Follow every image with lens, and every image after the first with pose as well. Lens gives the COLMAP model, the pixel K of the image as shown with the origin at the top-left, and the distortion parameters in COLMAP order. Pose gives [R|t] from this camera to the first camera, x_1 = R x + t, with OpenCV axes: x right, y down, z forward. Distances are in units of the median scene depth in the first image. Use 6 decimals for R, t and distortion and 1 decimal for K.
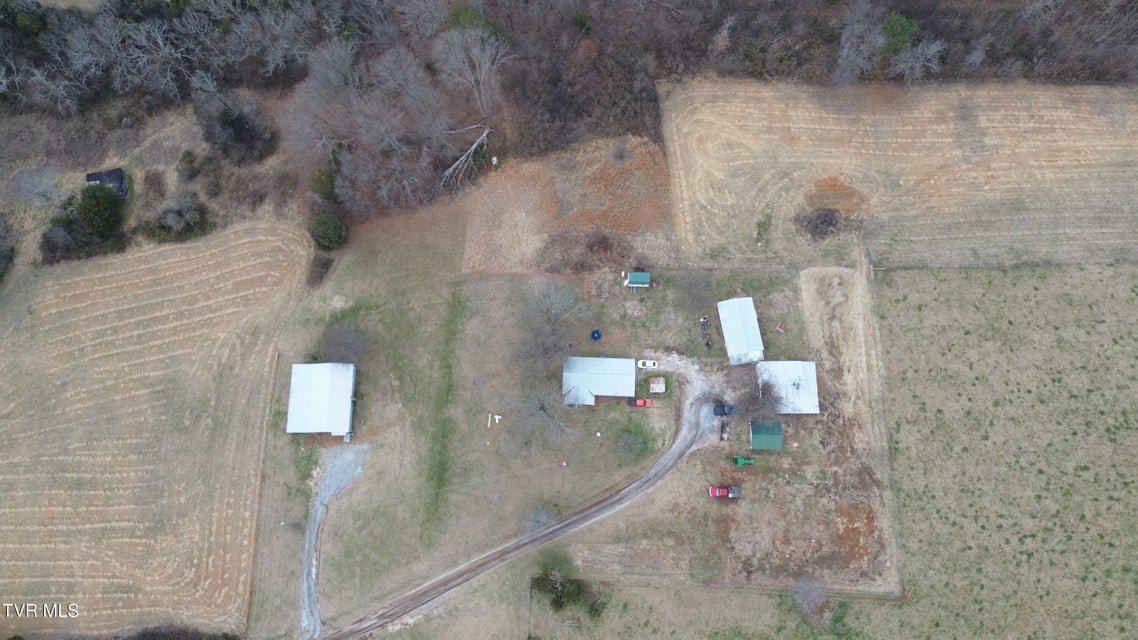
lens RADIAL K [[797.8, 0, 563.4], [0, 797.8, 320.8], [0, 0, 1]] dist [0.094295, -0.089366]
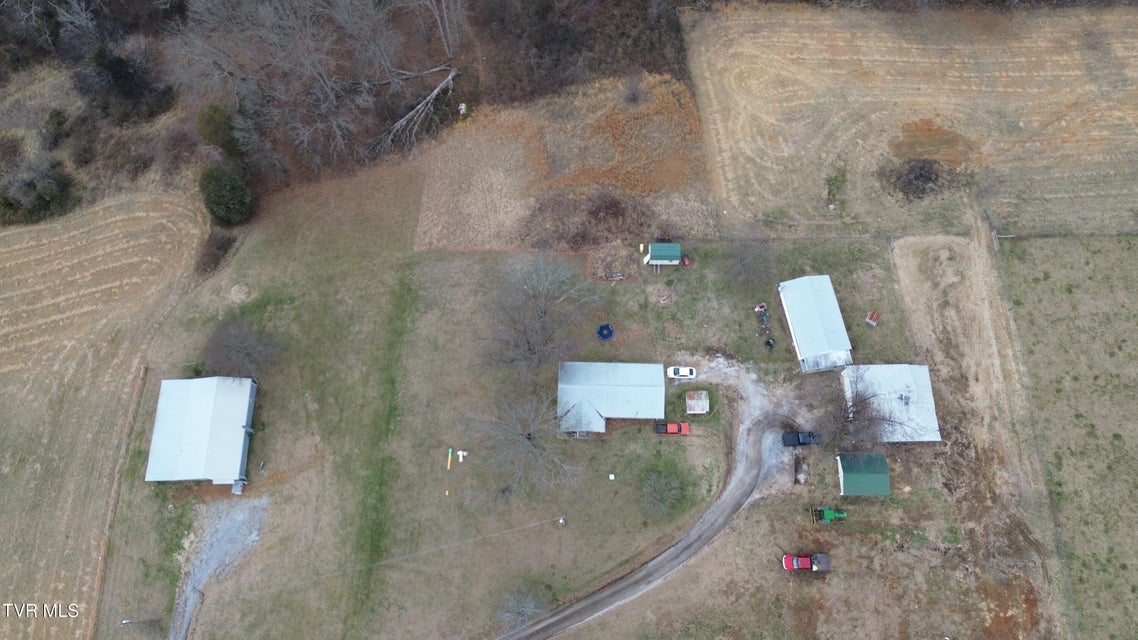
lens RADIAL K [[797.8, 0, 567.1], [0, 797.8, 322.8], [0, 0, 1]] dist [0.094295, -0.089366]
pose [[0.999889, -0.009608, 0.011350, 0.000219], [0.010516, 0.996507, -0.082839, 0.062912], [-0.010514, 0.082949, 0.996498, 0.293174]]
